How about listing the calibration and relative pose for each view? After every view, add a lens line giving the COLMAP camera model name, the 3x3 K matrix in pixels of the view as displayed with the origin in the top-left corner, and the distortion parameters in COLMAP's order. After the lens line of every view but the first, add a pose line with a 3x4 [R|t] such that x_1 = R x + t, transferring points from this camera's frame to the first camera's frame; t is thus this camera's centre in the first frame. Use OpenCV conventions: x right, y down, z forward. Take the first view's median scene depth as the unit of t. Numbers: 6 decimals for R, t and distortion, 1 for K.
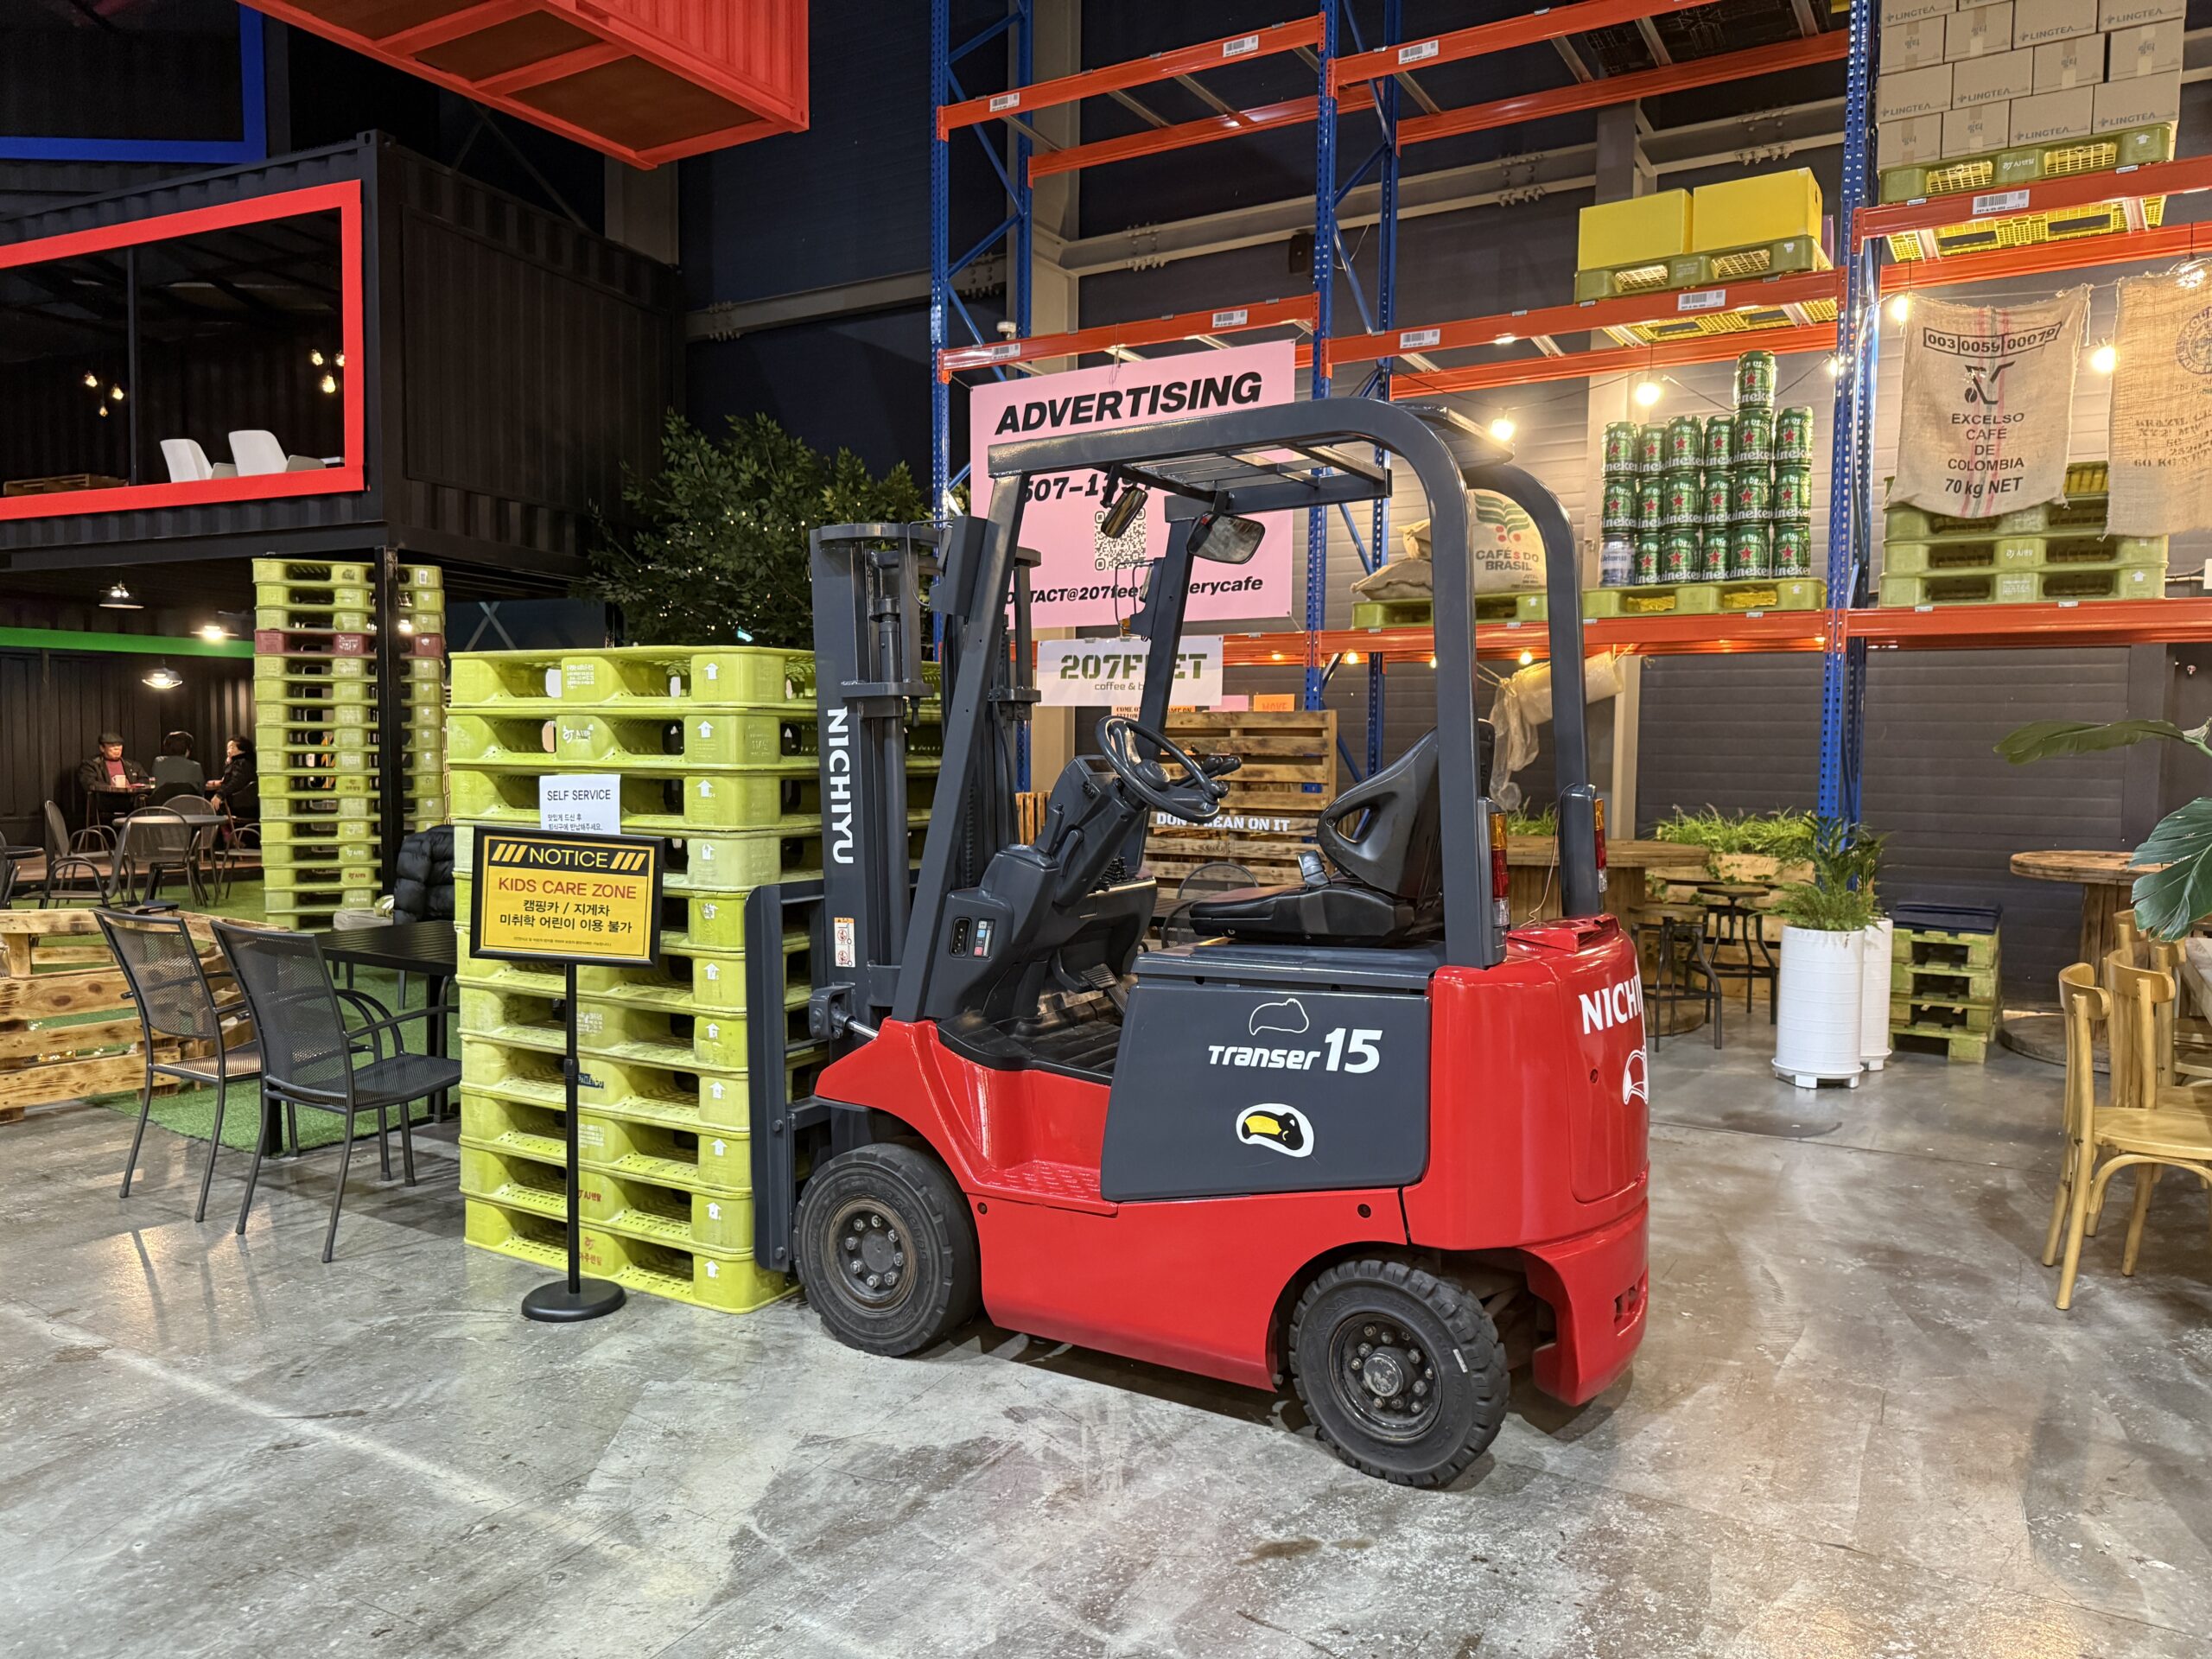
lens RADIAL K [[1616.5, 0, 1106.2], [0, 1616.5, 844.2], [0, 0, 1]] dist [0.137149, -0.199206]
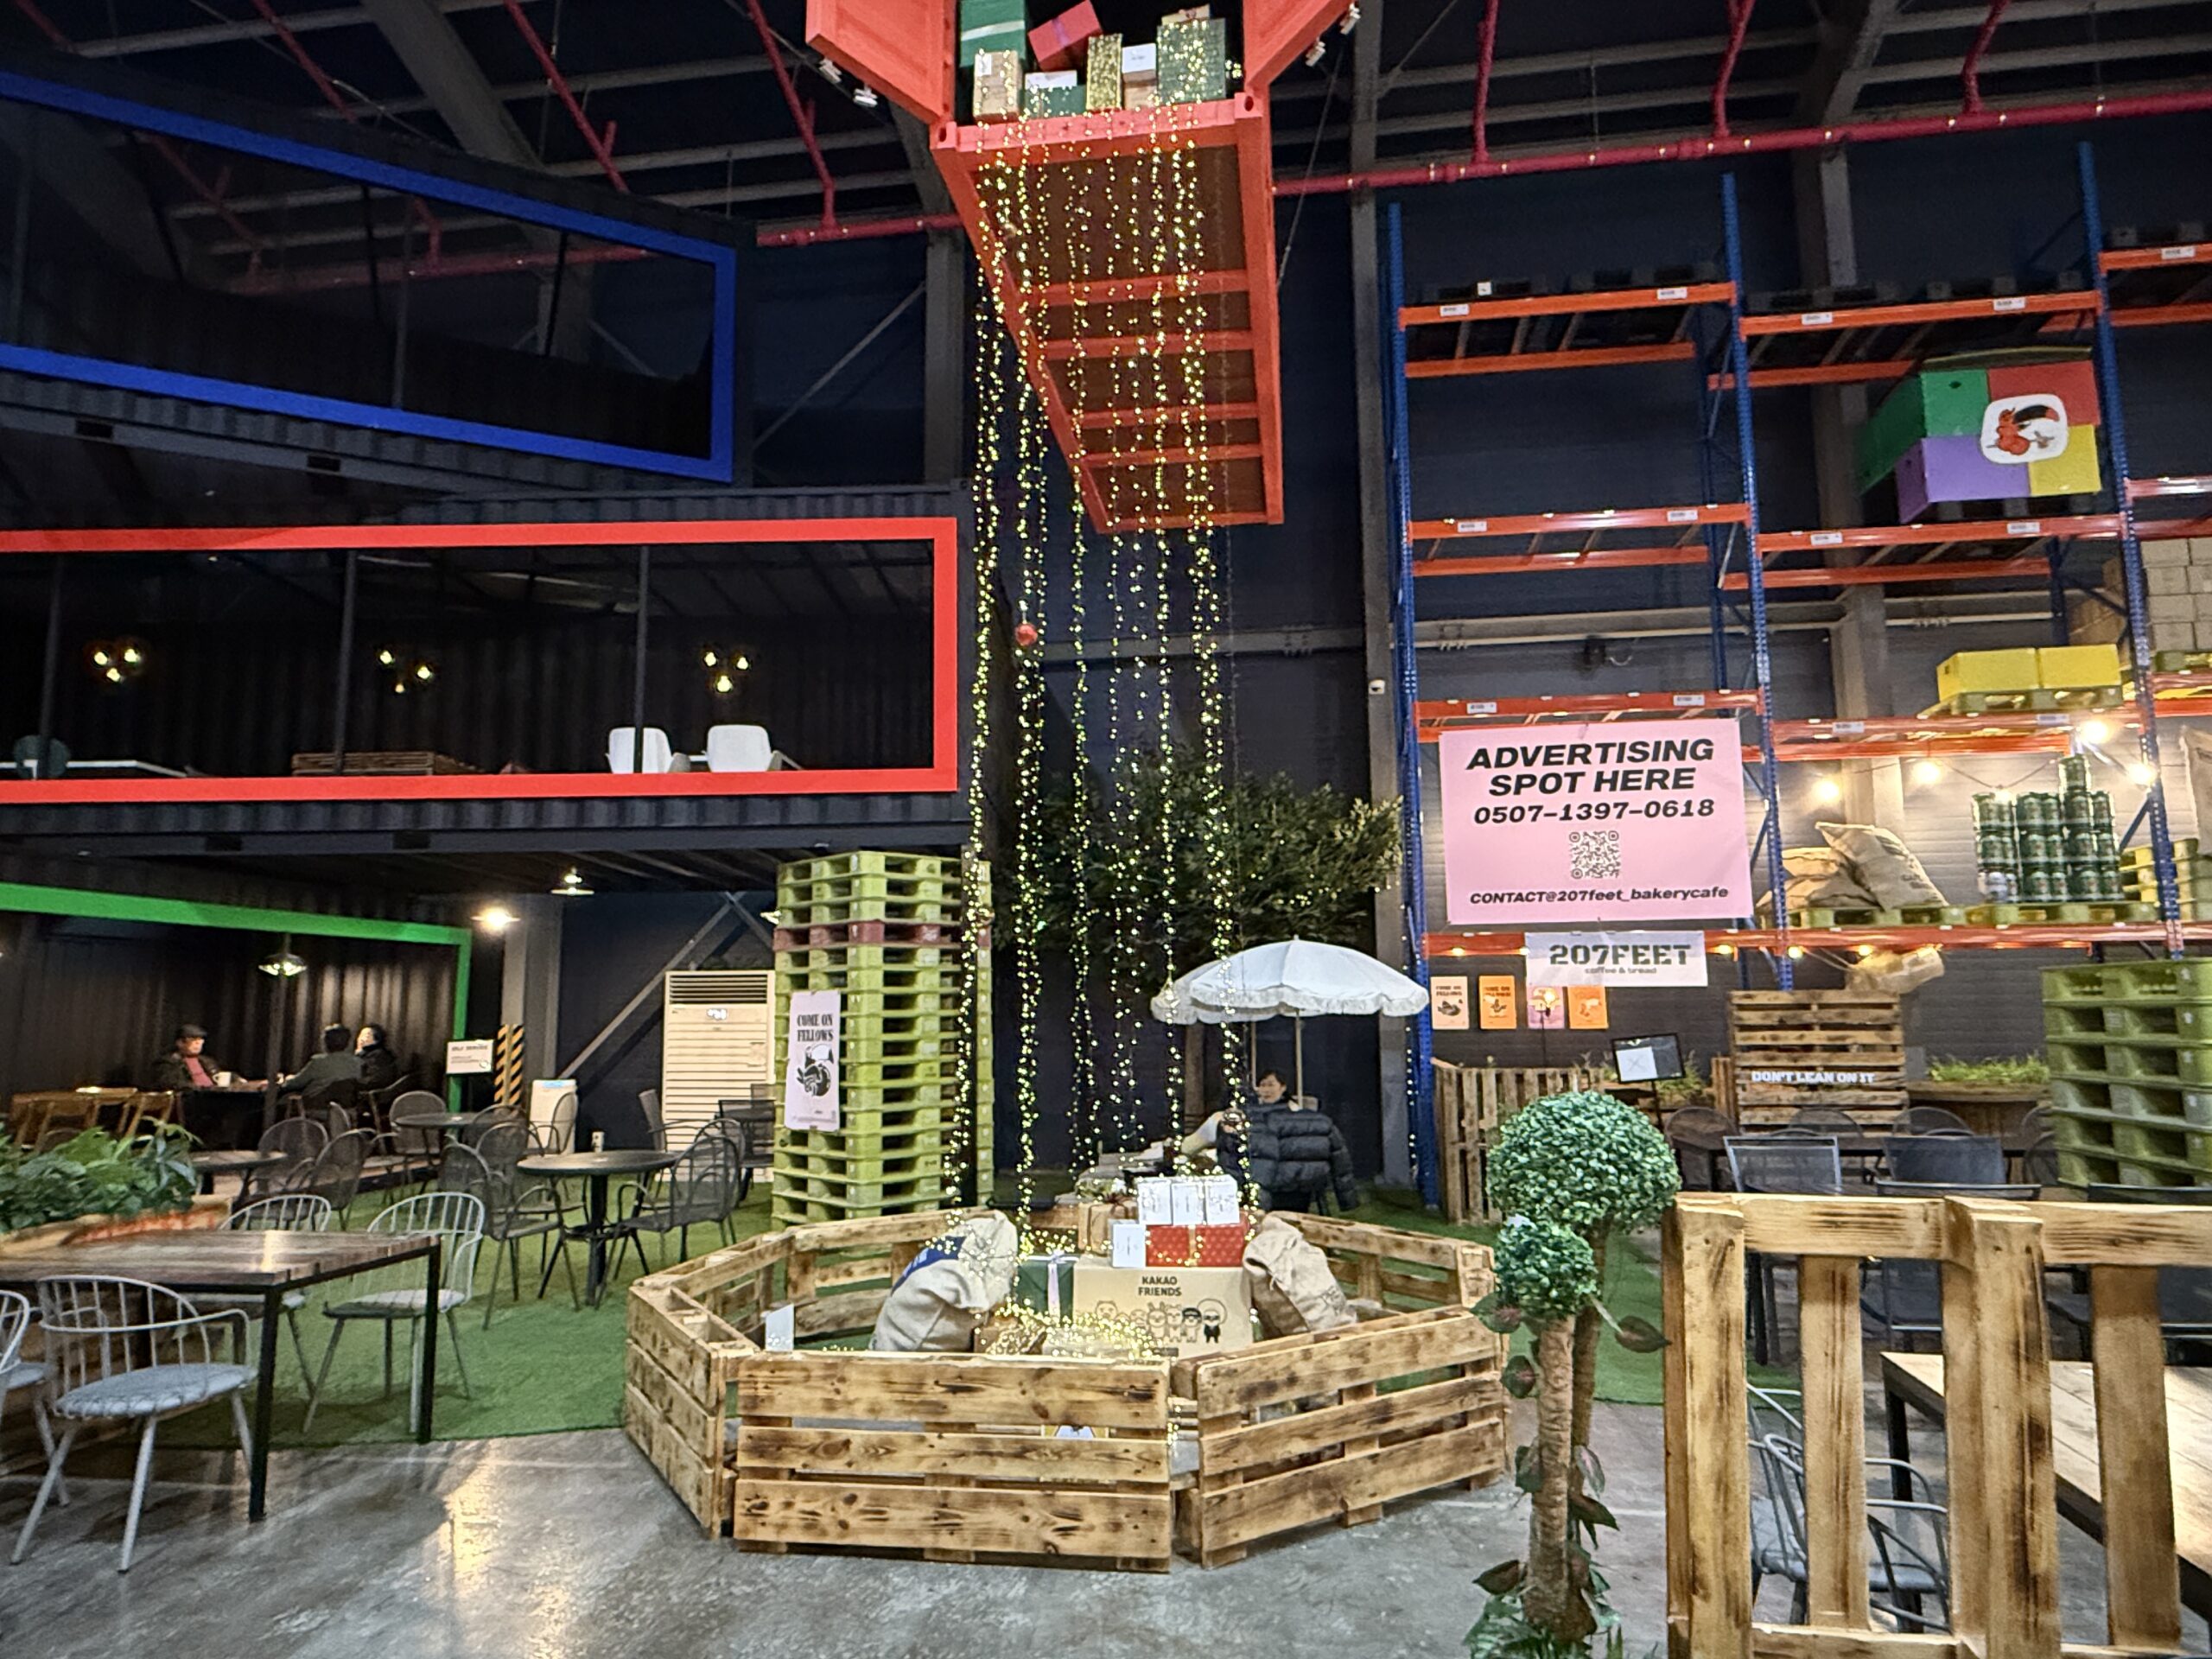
lens RADIAL K [[1347.8, 0, 1106.0], [0, 1347.8, 829.5], [0, 0, 1]] dist [0.006199, 0.001446]
pose [[0.913901, 0.038378, 0.404120, -0.764729], [0.040184, 0.982079, -0.184138, -0.027806], [-0.403944, 0.184523, 0.895980, 0.201244]]
